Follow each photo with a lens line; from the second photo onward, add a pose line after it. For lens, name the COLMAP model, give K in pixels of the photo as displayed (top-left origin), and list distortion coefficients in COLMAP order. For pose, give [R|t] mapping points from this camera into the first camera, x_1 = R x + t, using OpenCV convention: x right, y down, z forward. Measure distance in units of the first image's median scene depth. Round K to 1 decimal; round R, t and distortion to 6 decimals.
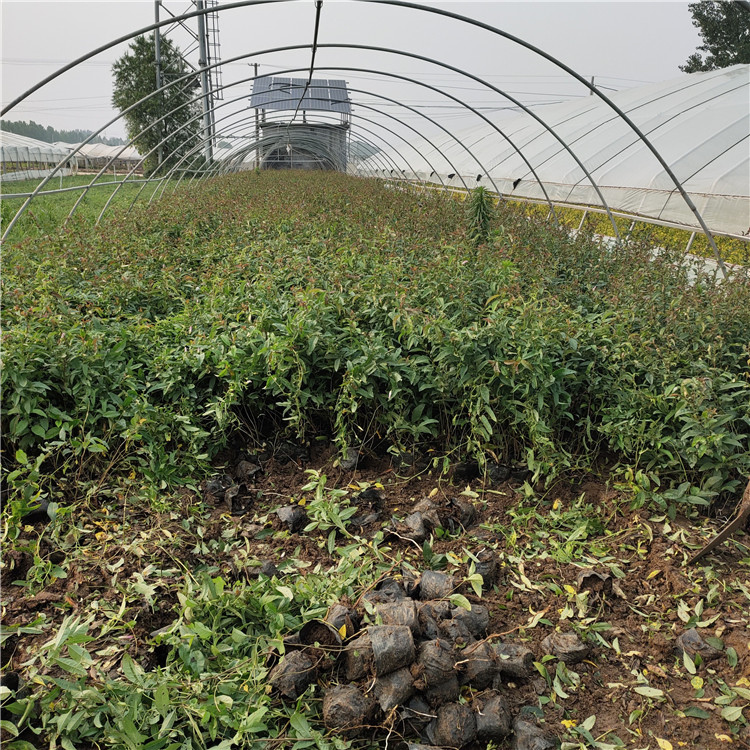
lens RADIAL K [[725.6, 0, 375.0], [0, 725.6, 375.0], [0, 0, 1]] dist [0.048407, -0.080421]
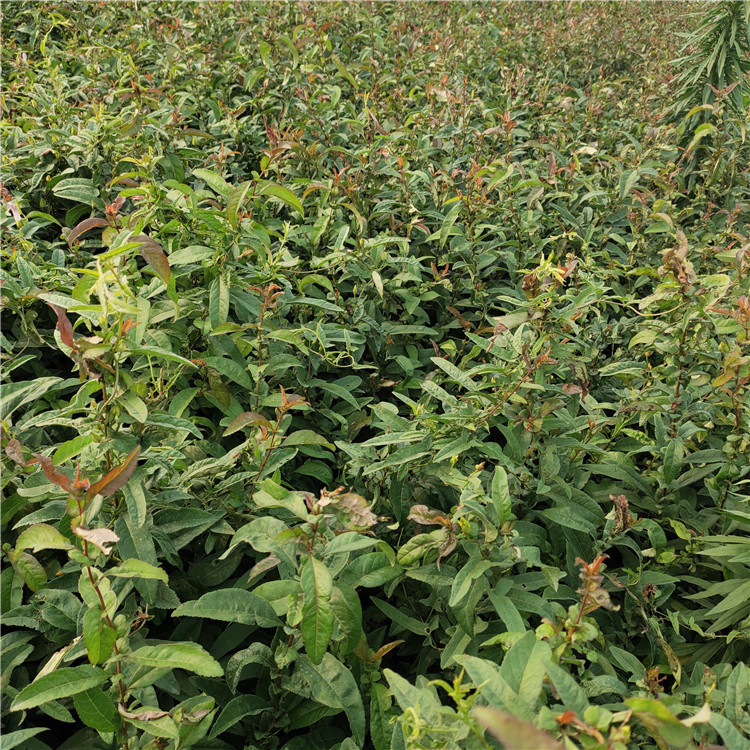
lens RADIAL K [[725.6, 0, 375.0], [0, 725.6, 375.0], [0, 0, 1]] dist [0.048407, -0.080421]
pose [[0.974930, 0.172656, -0.140362, 0.010218], [-0.126691, 0.949294, 0.287732, -0.026087], [0.182924, -0.262736, 0.947369, 0.102411]]
